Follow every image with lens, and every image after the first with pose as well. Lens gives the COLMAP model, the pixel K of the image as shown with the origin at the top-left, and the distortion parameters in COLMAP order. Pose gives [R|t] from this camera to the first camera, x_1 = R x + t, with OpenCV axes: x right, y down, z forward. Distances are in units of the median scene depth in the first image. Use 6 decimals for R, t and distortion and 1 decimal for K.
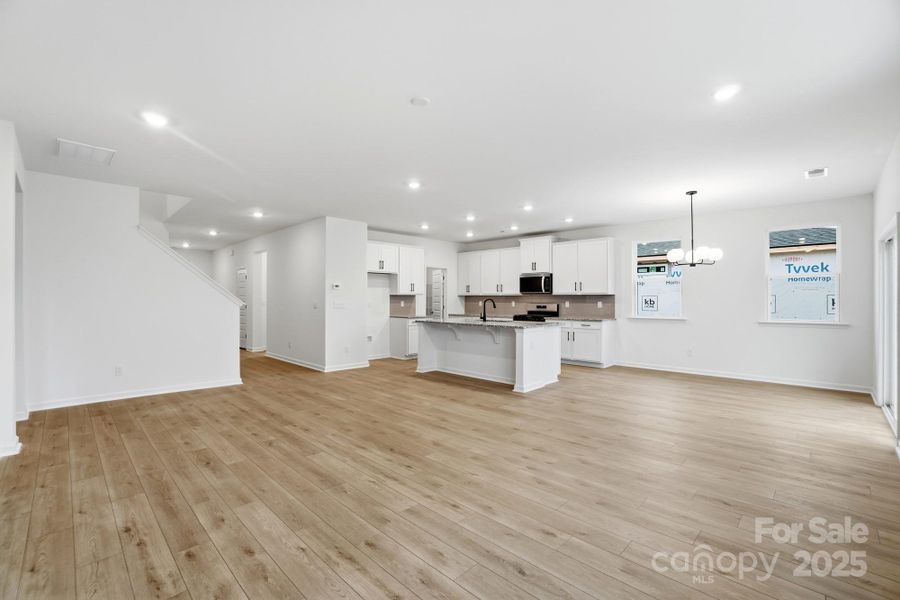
lens RADIAL K [[389.9, 0, 450.0], [0, 389.9, 300.0], [0, 0, 1]] dist [-0.000013, 0.000041]
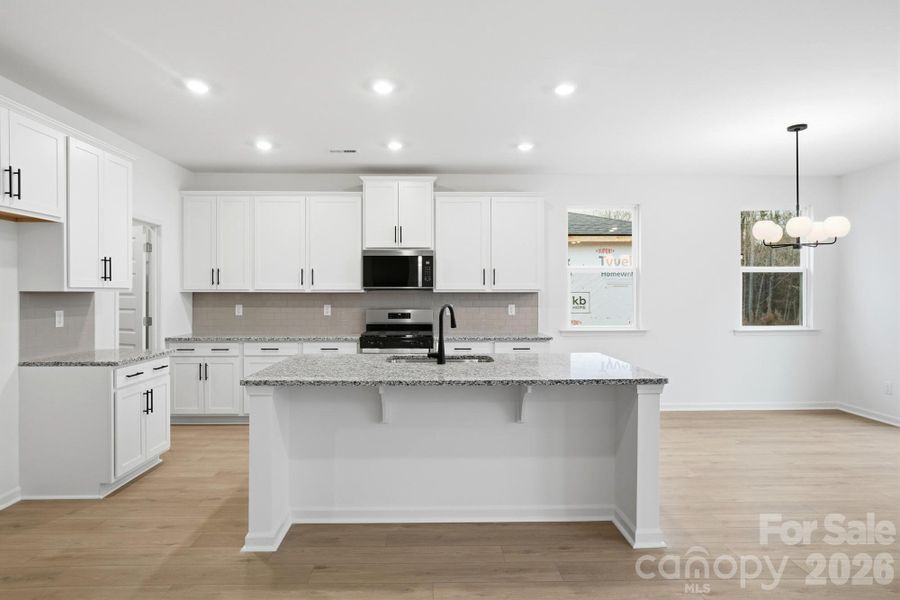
lens RADIAL K [[523.6, 0, 450.0], [0, 523.6, 300.0], [0, 0, 1]] dist [0.031525, 0.000545]
pose [[0.711472, -0.009546, 0.702649, -0.206223], [0.002440, 0.999935, 0.011114, -0.010107], [-0.702710, -0.006192, 0.711450, 0.473041]]
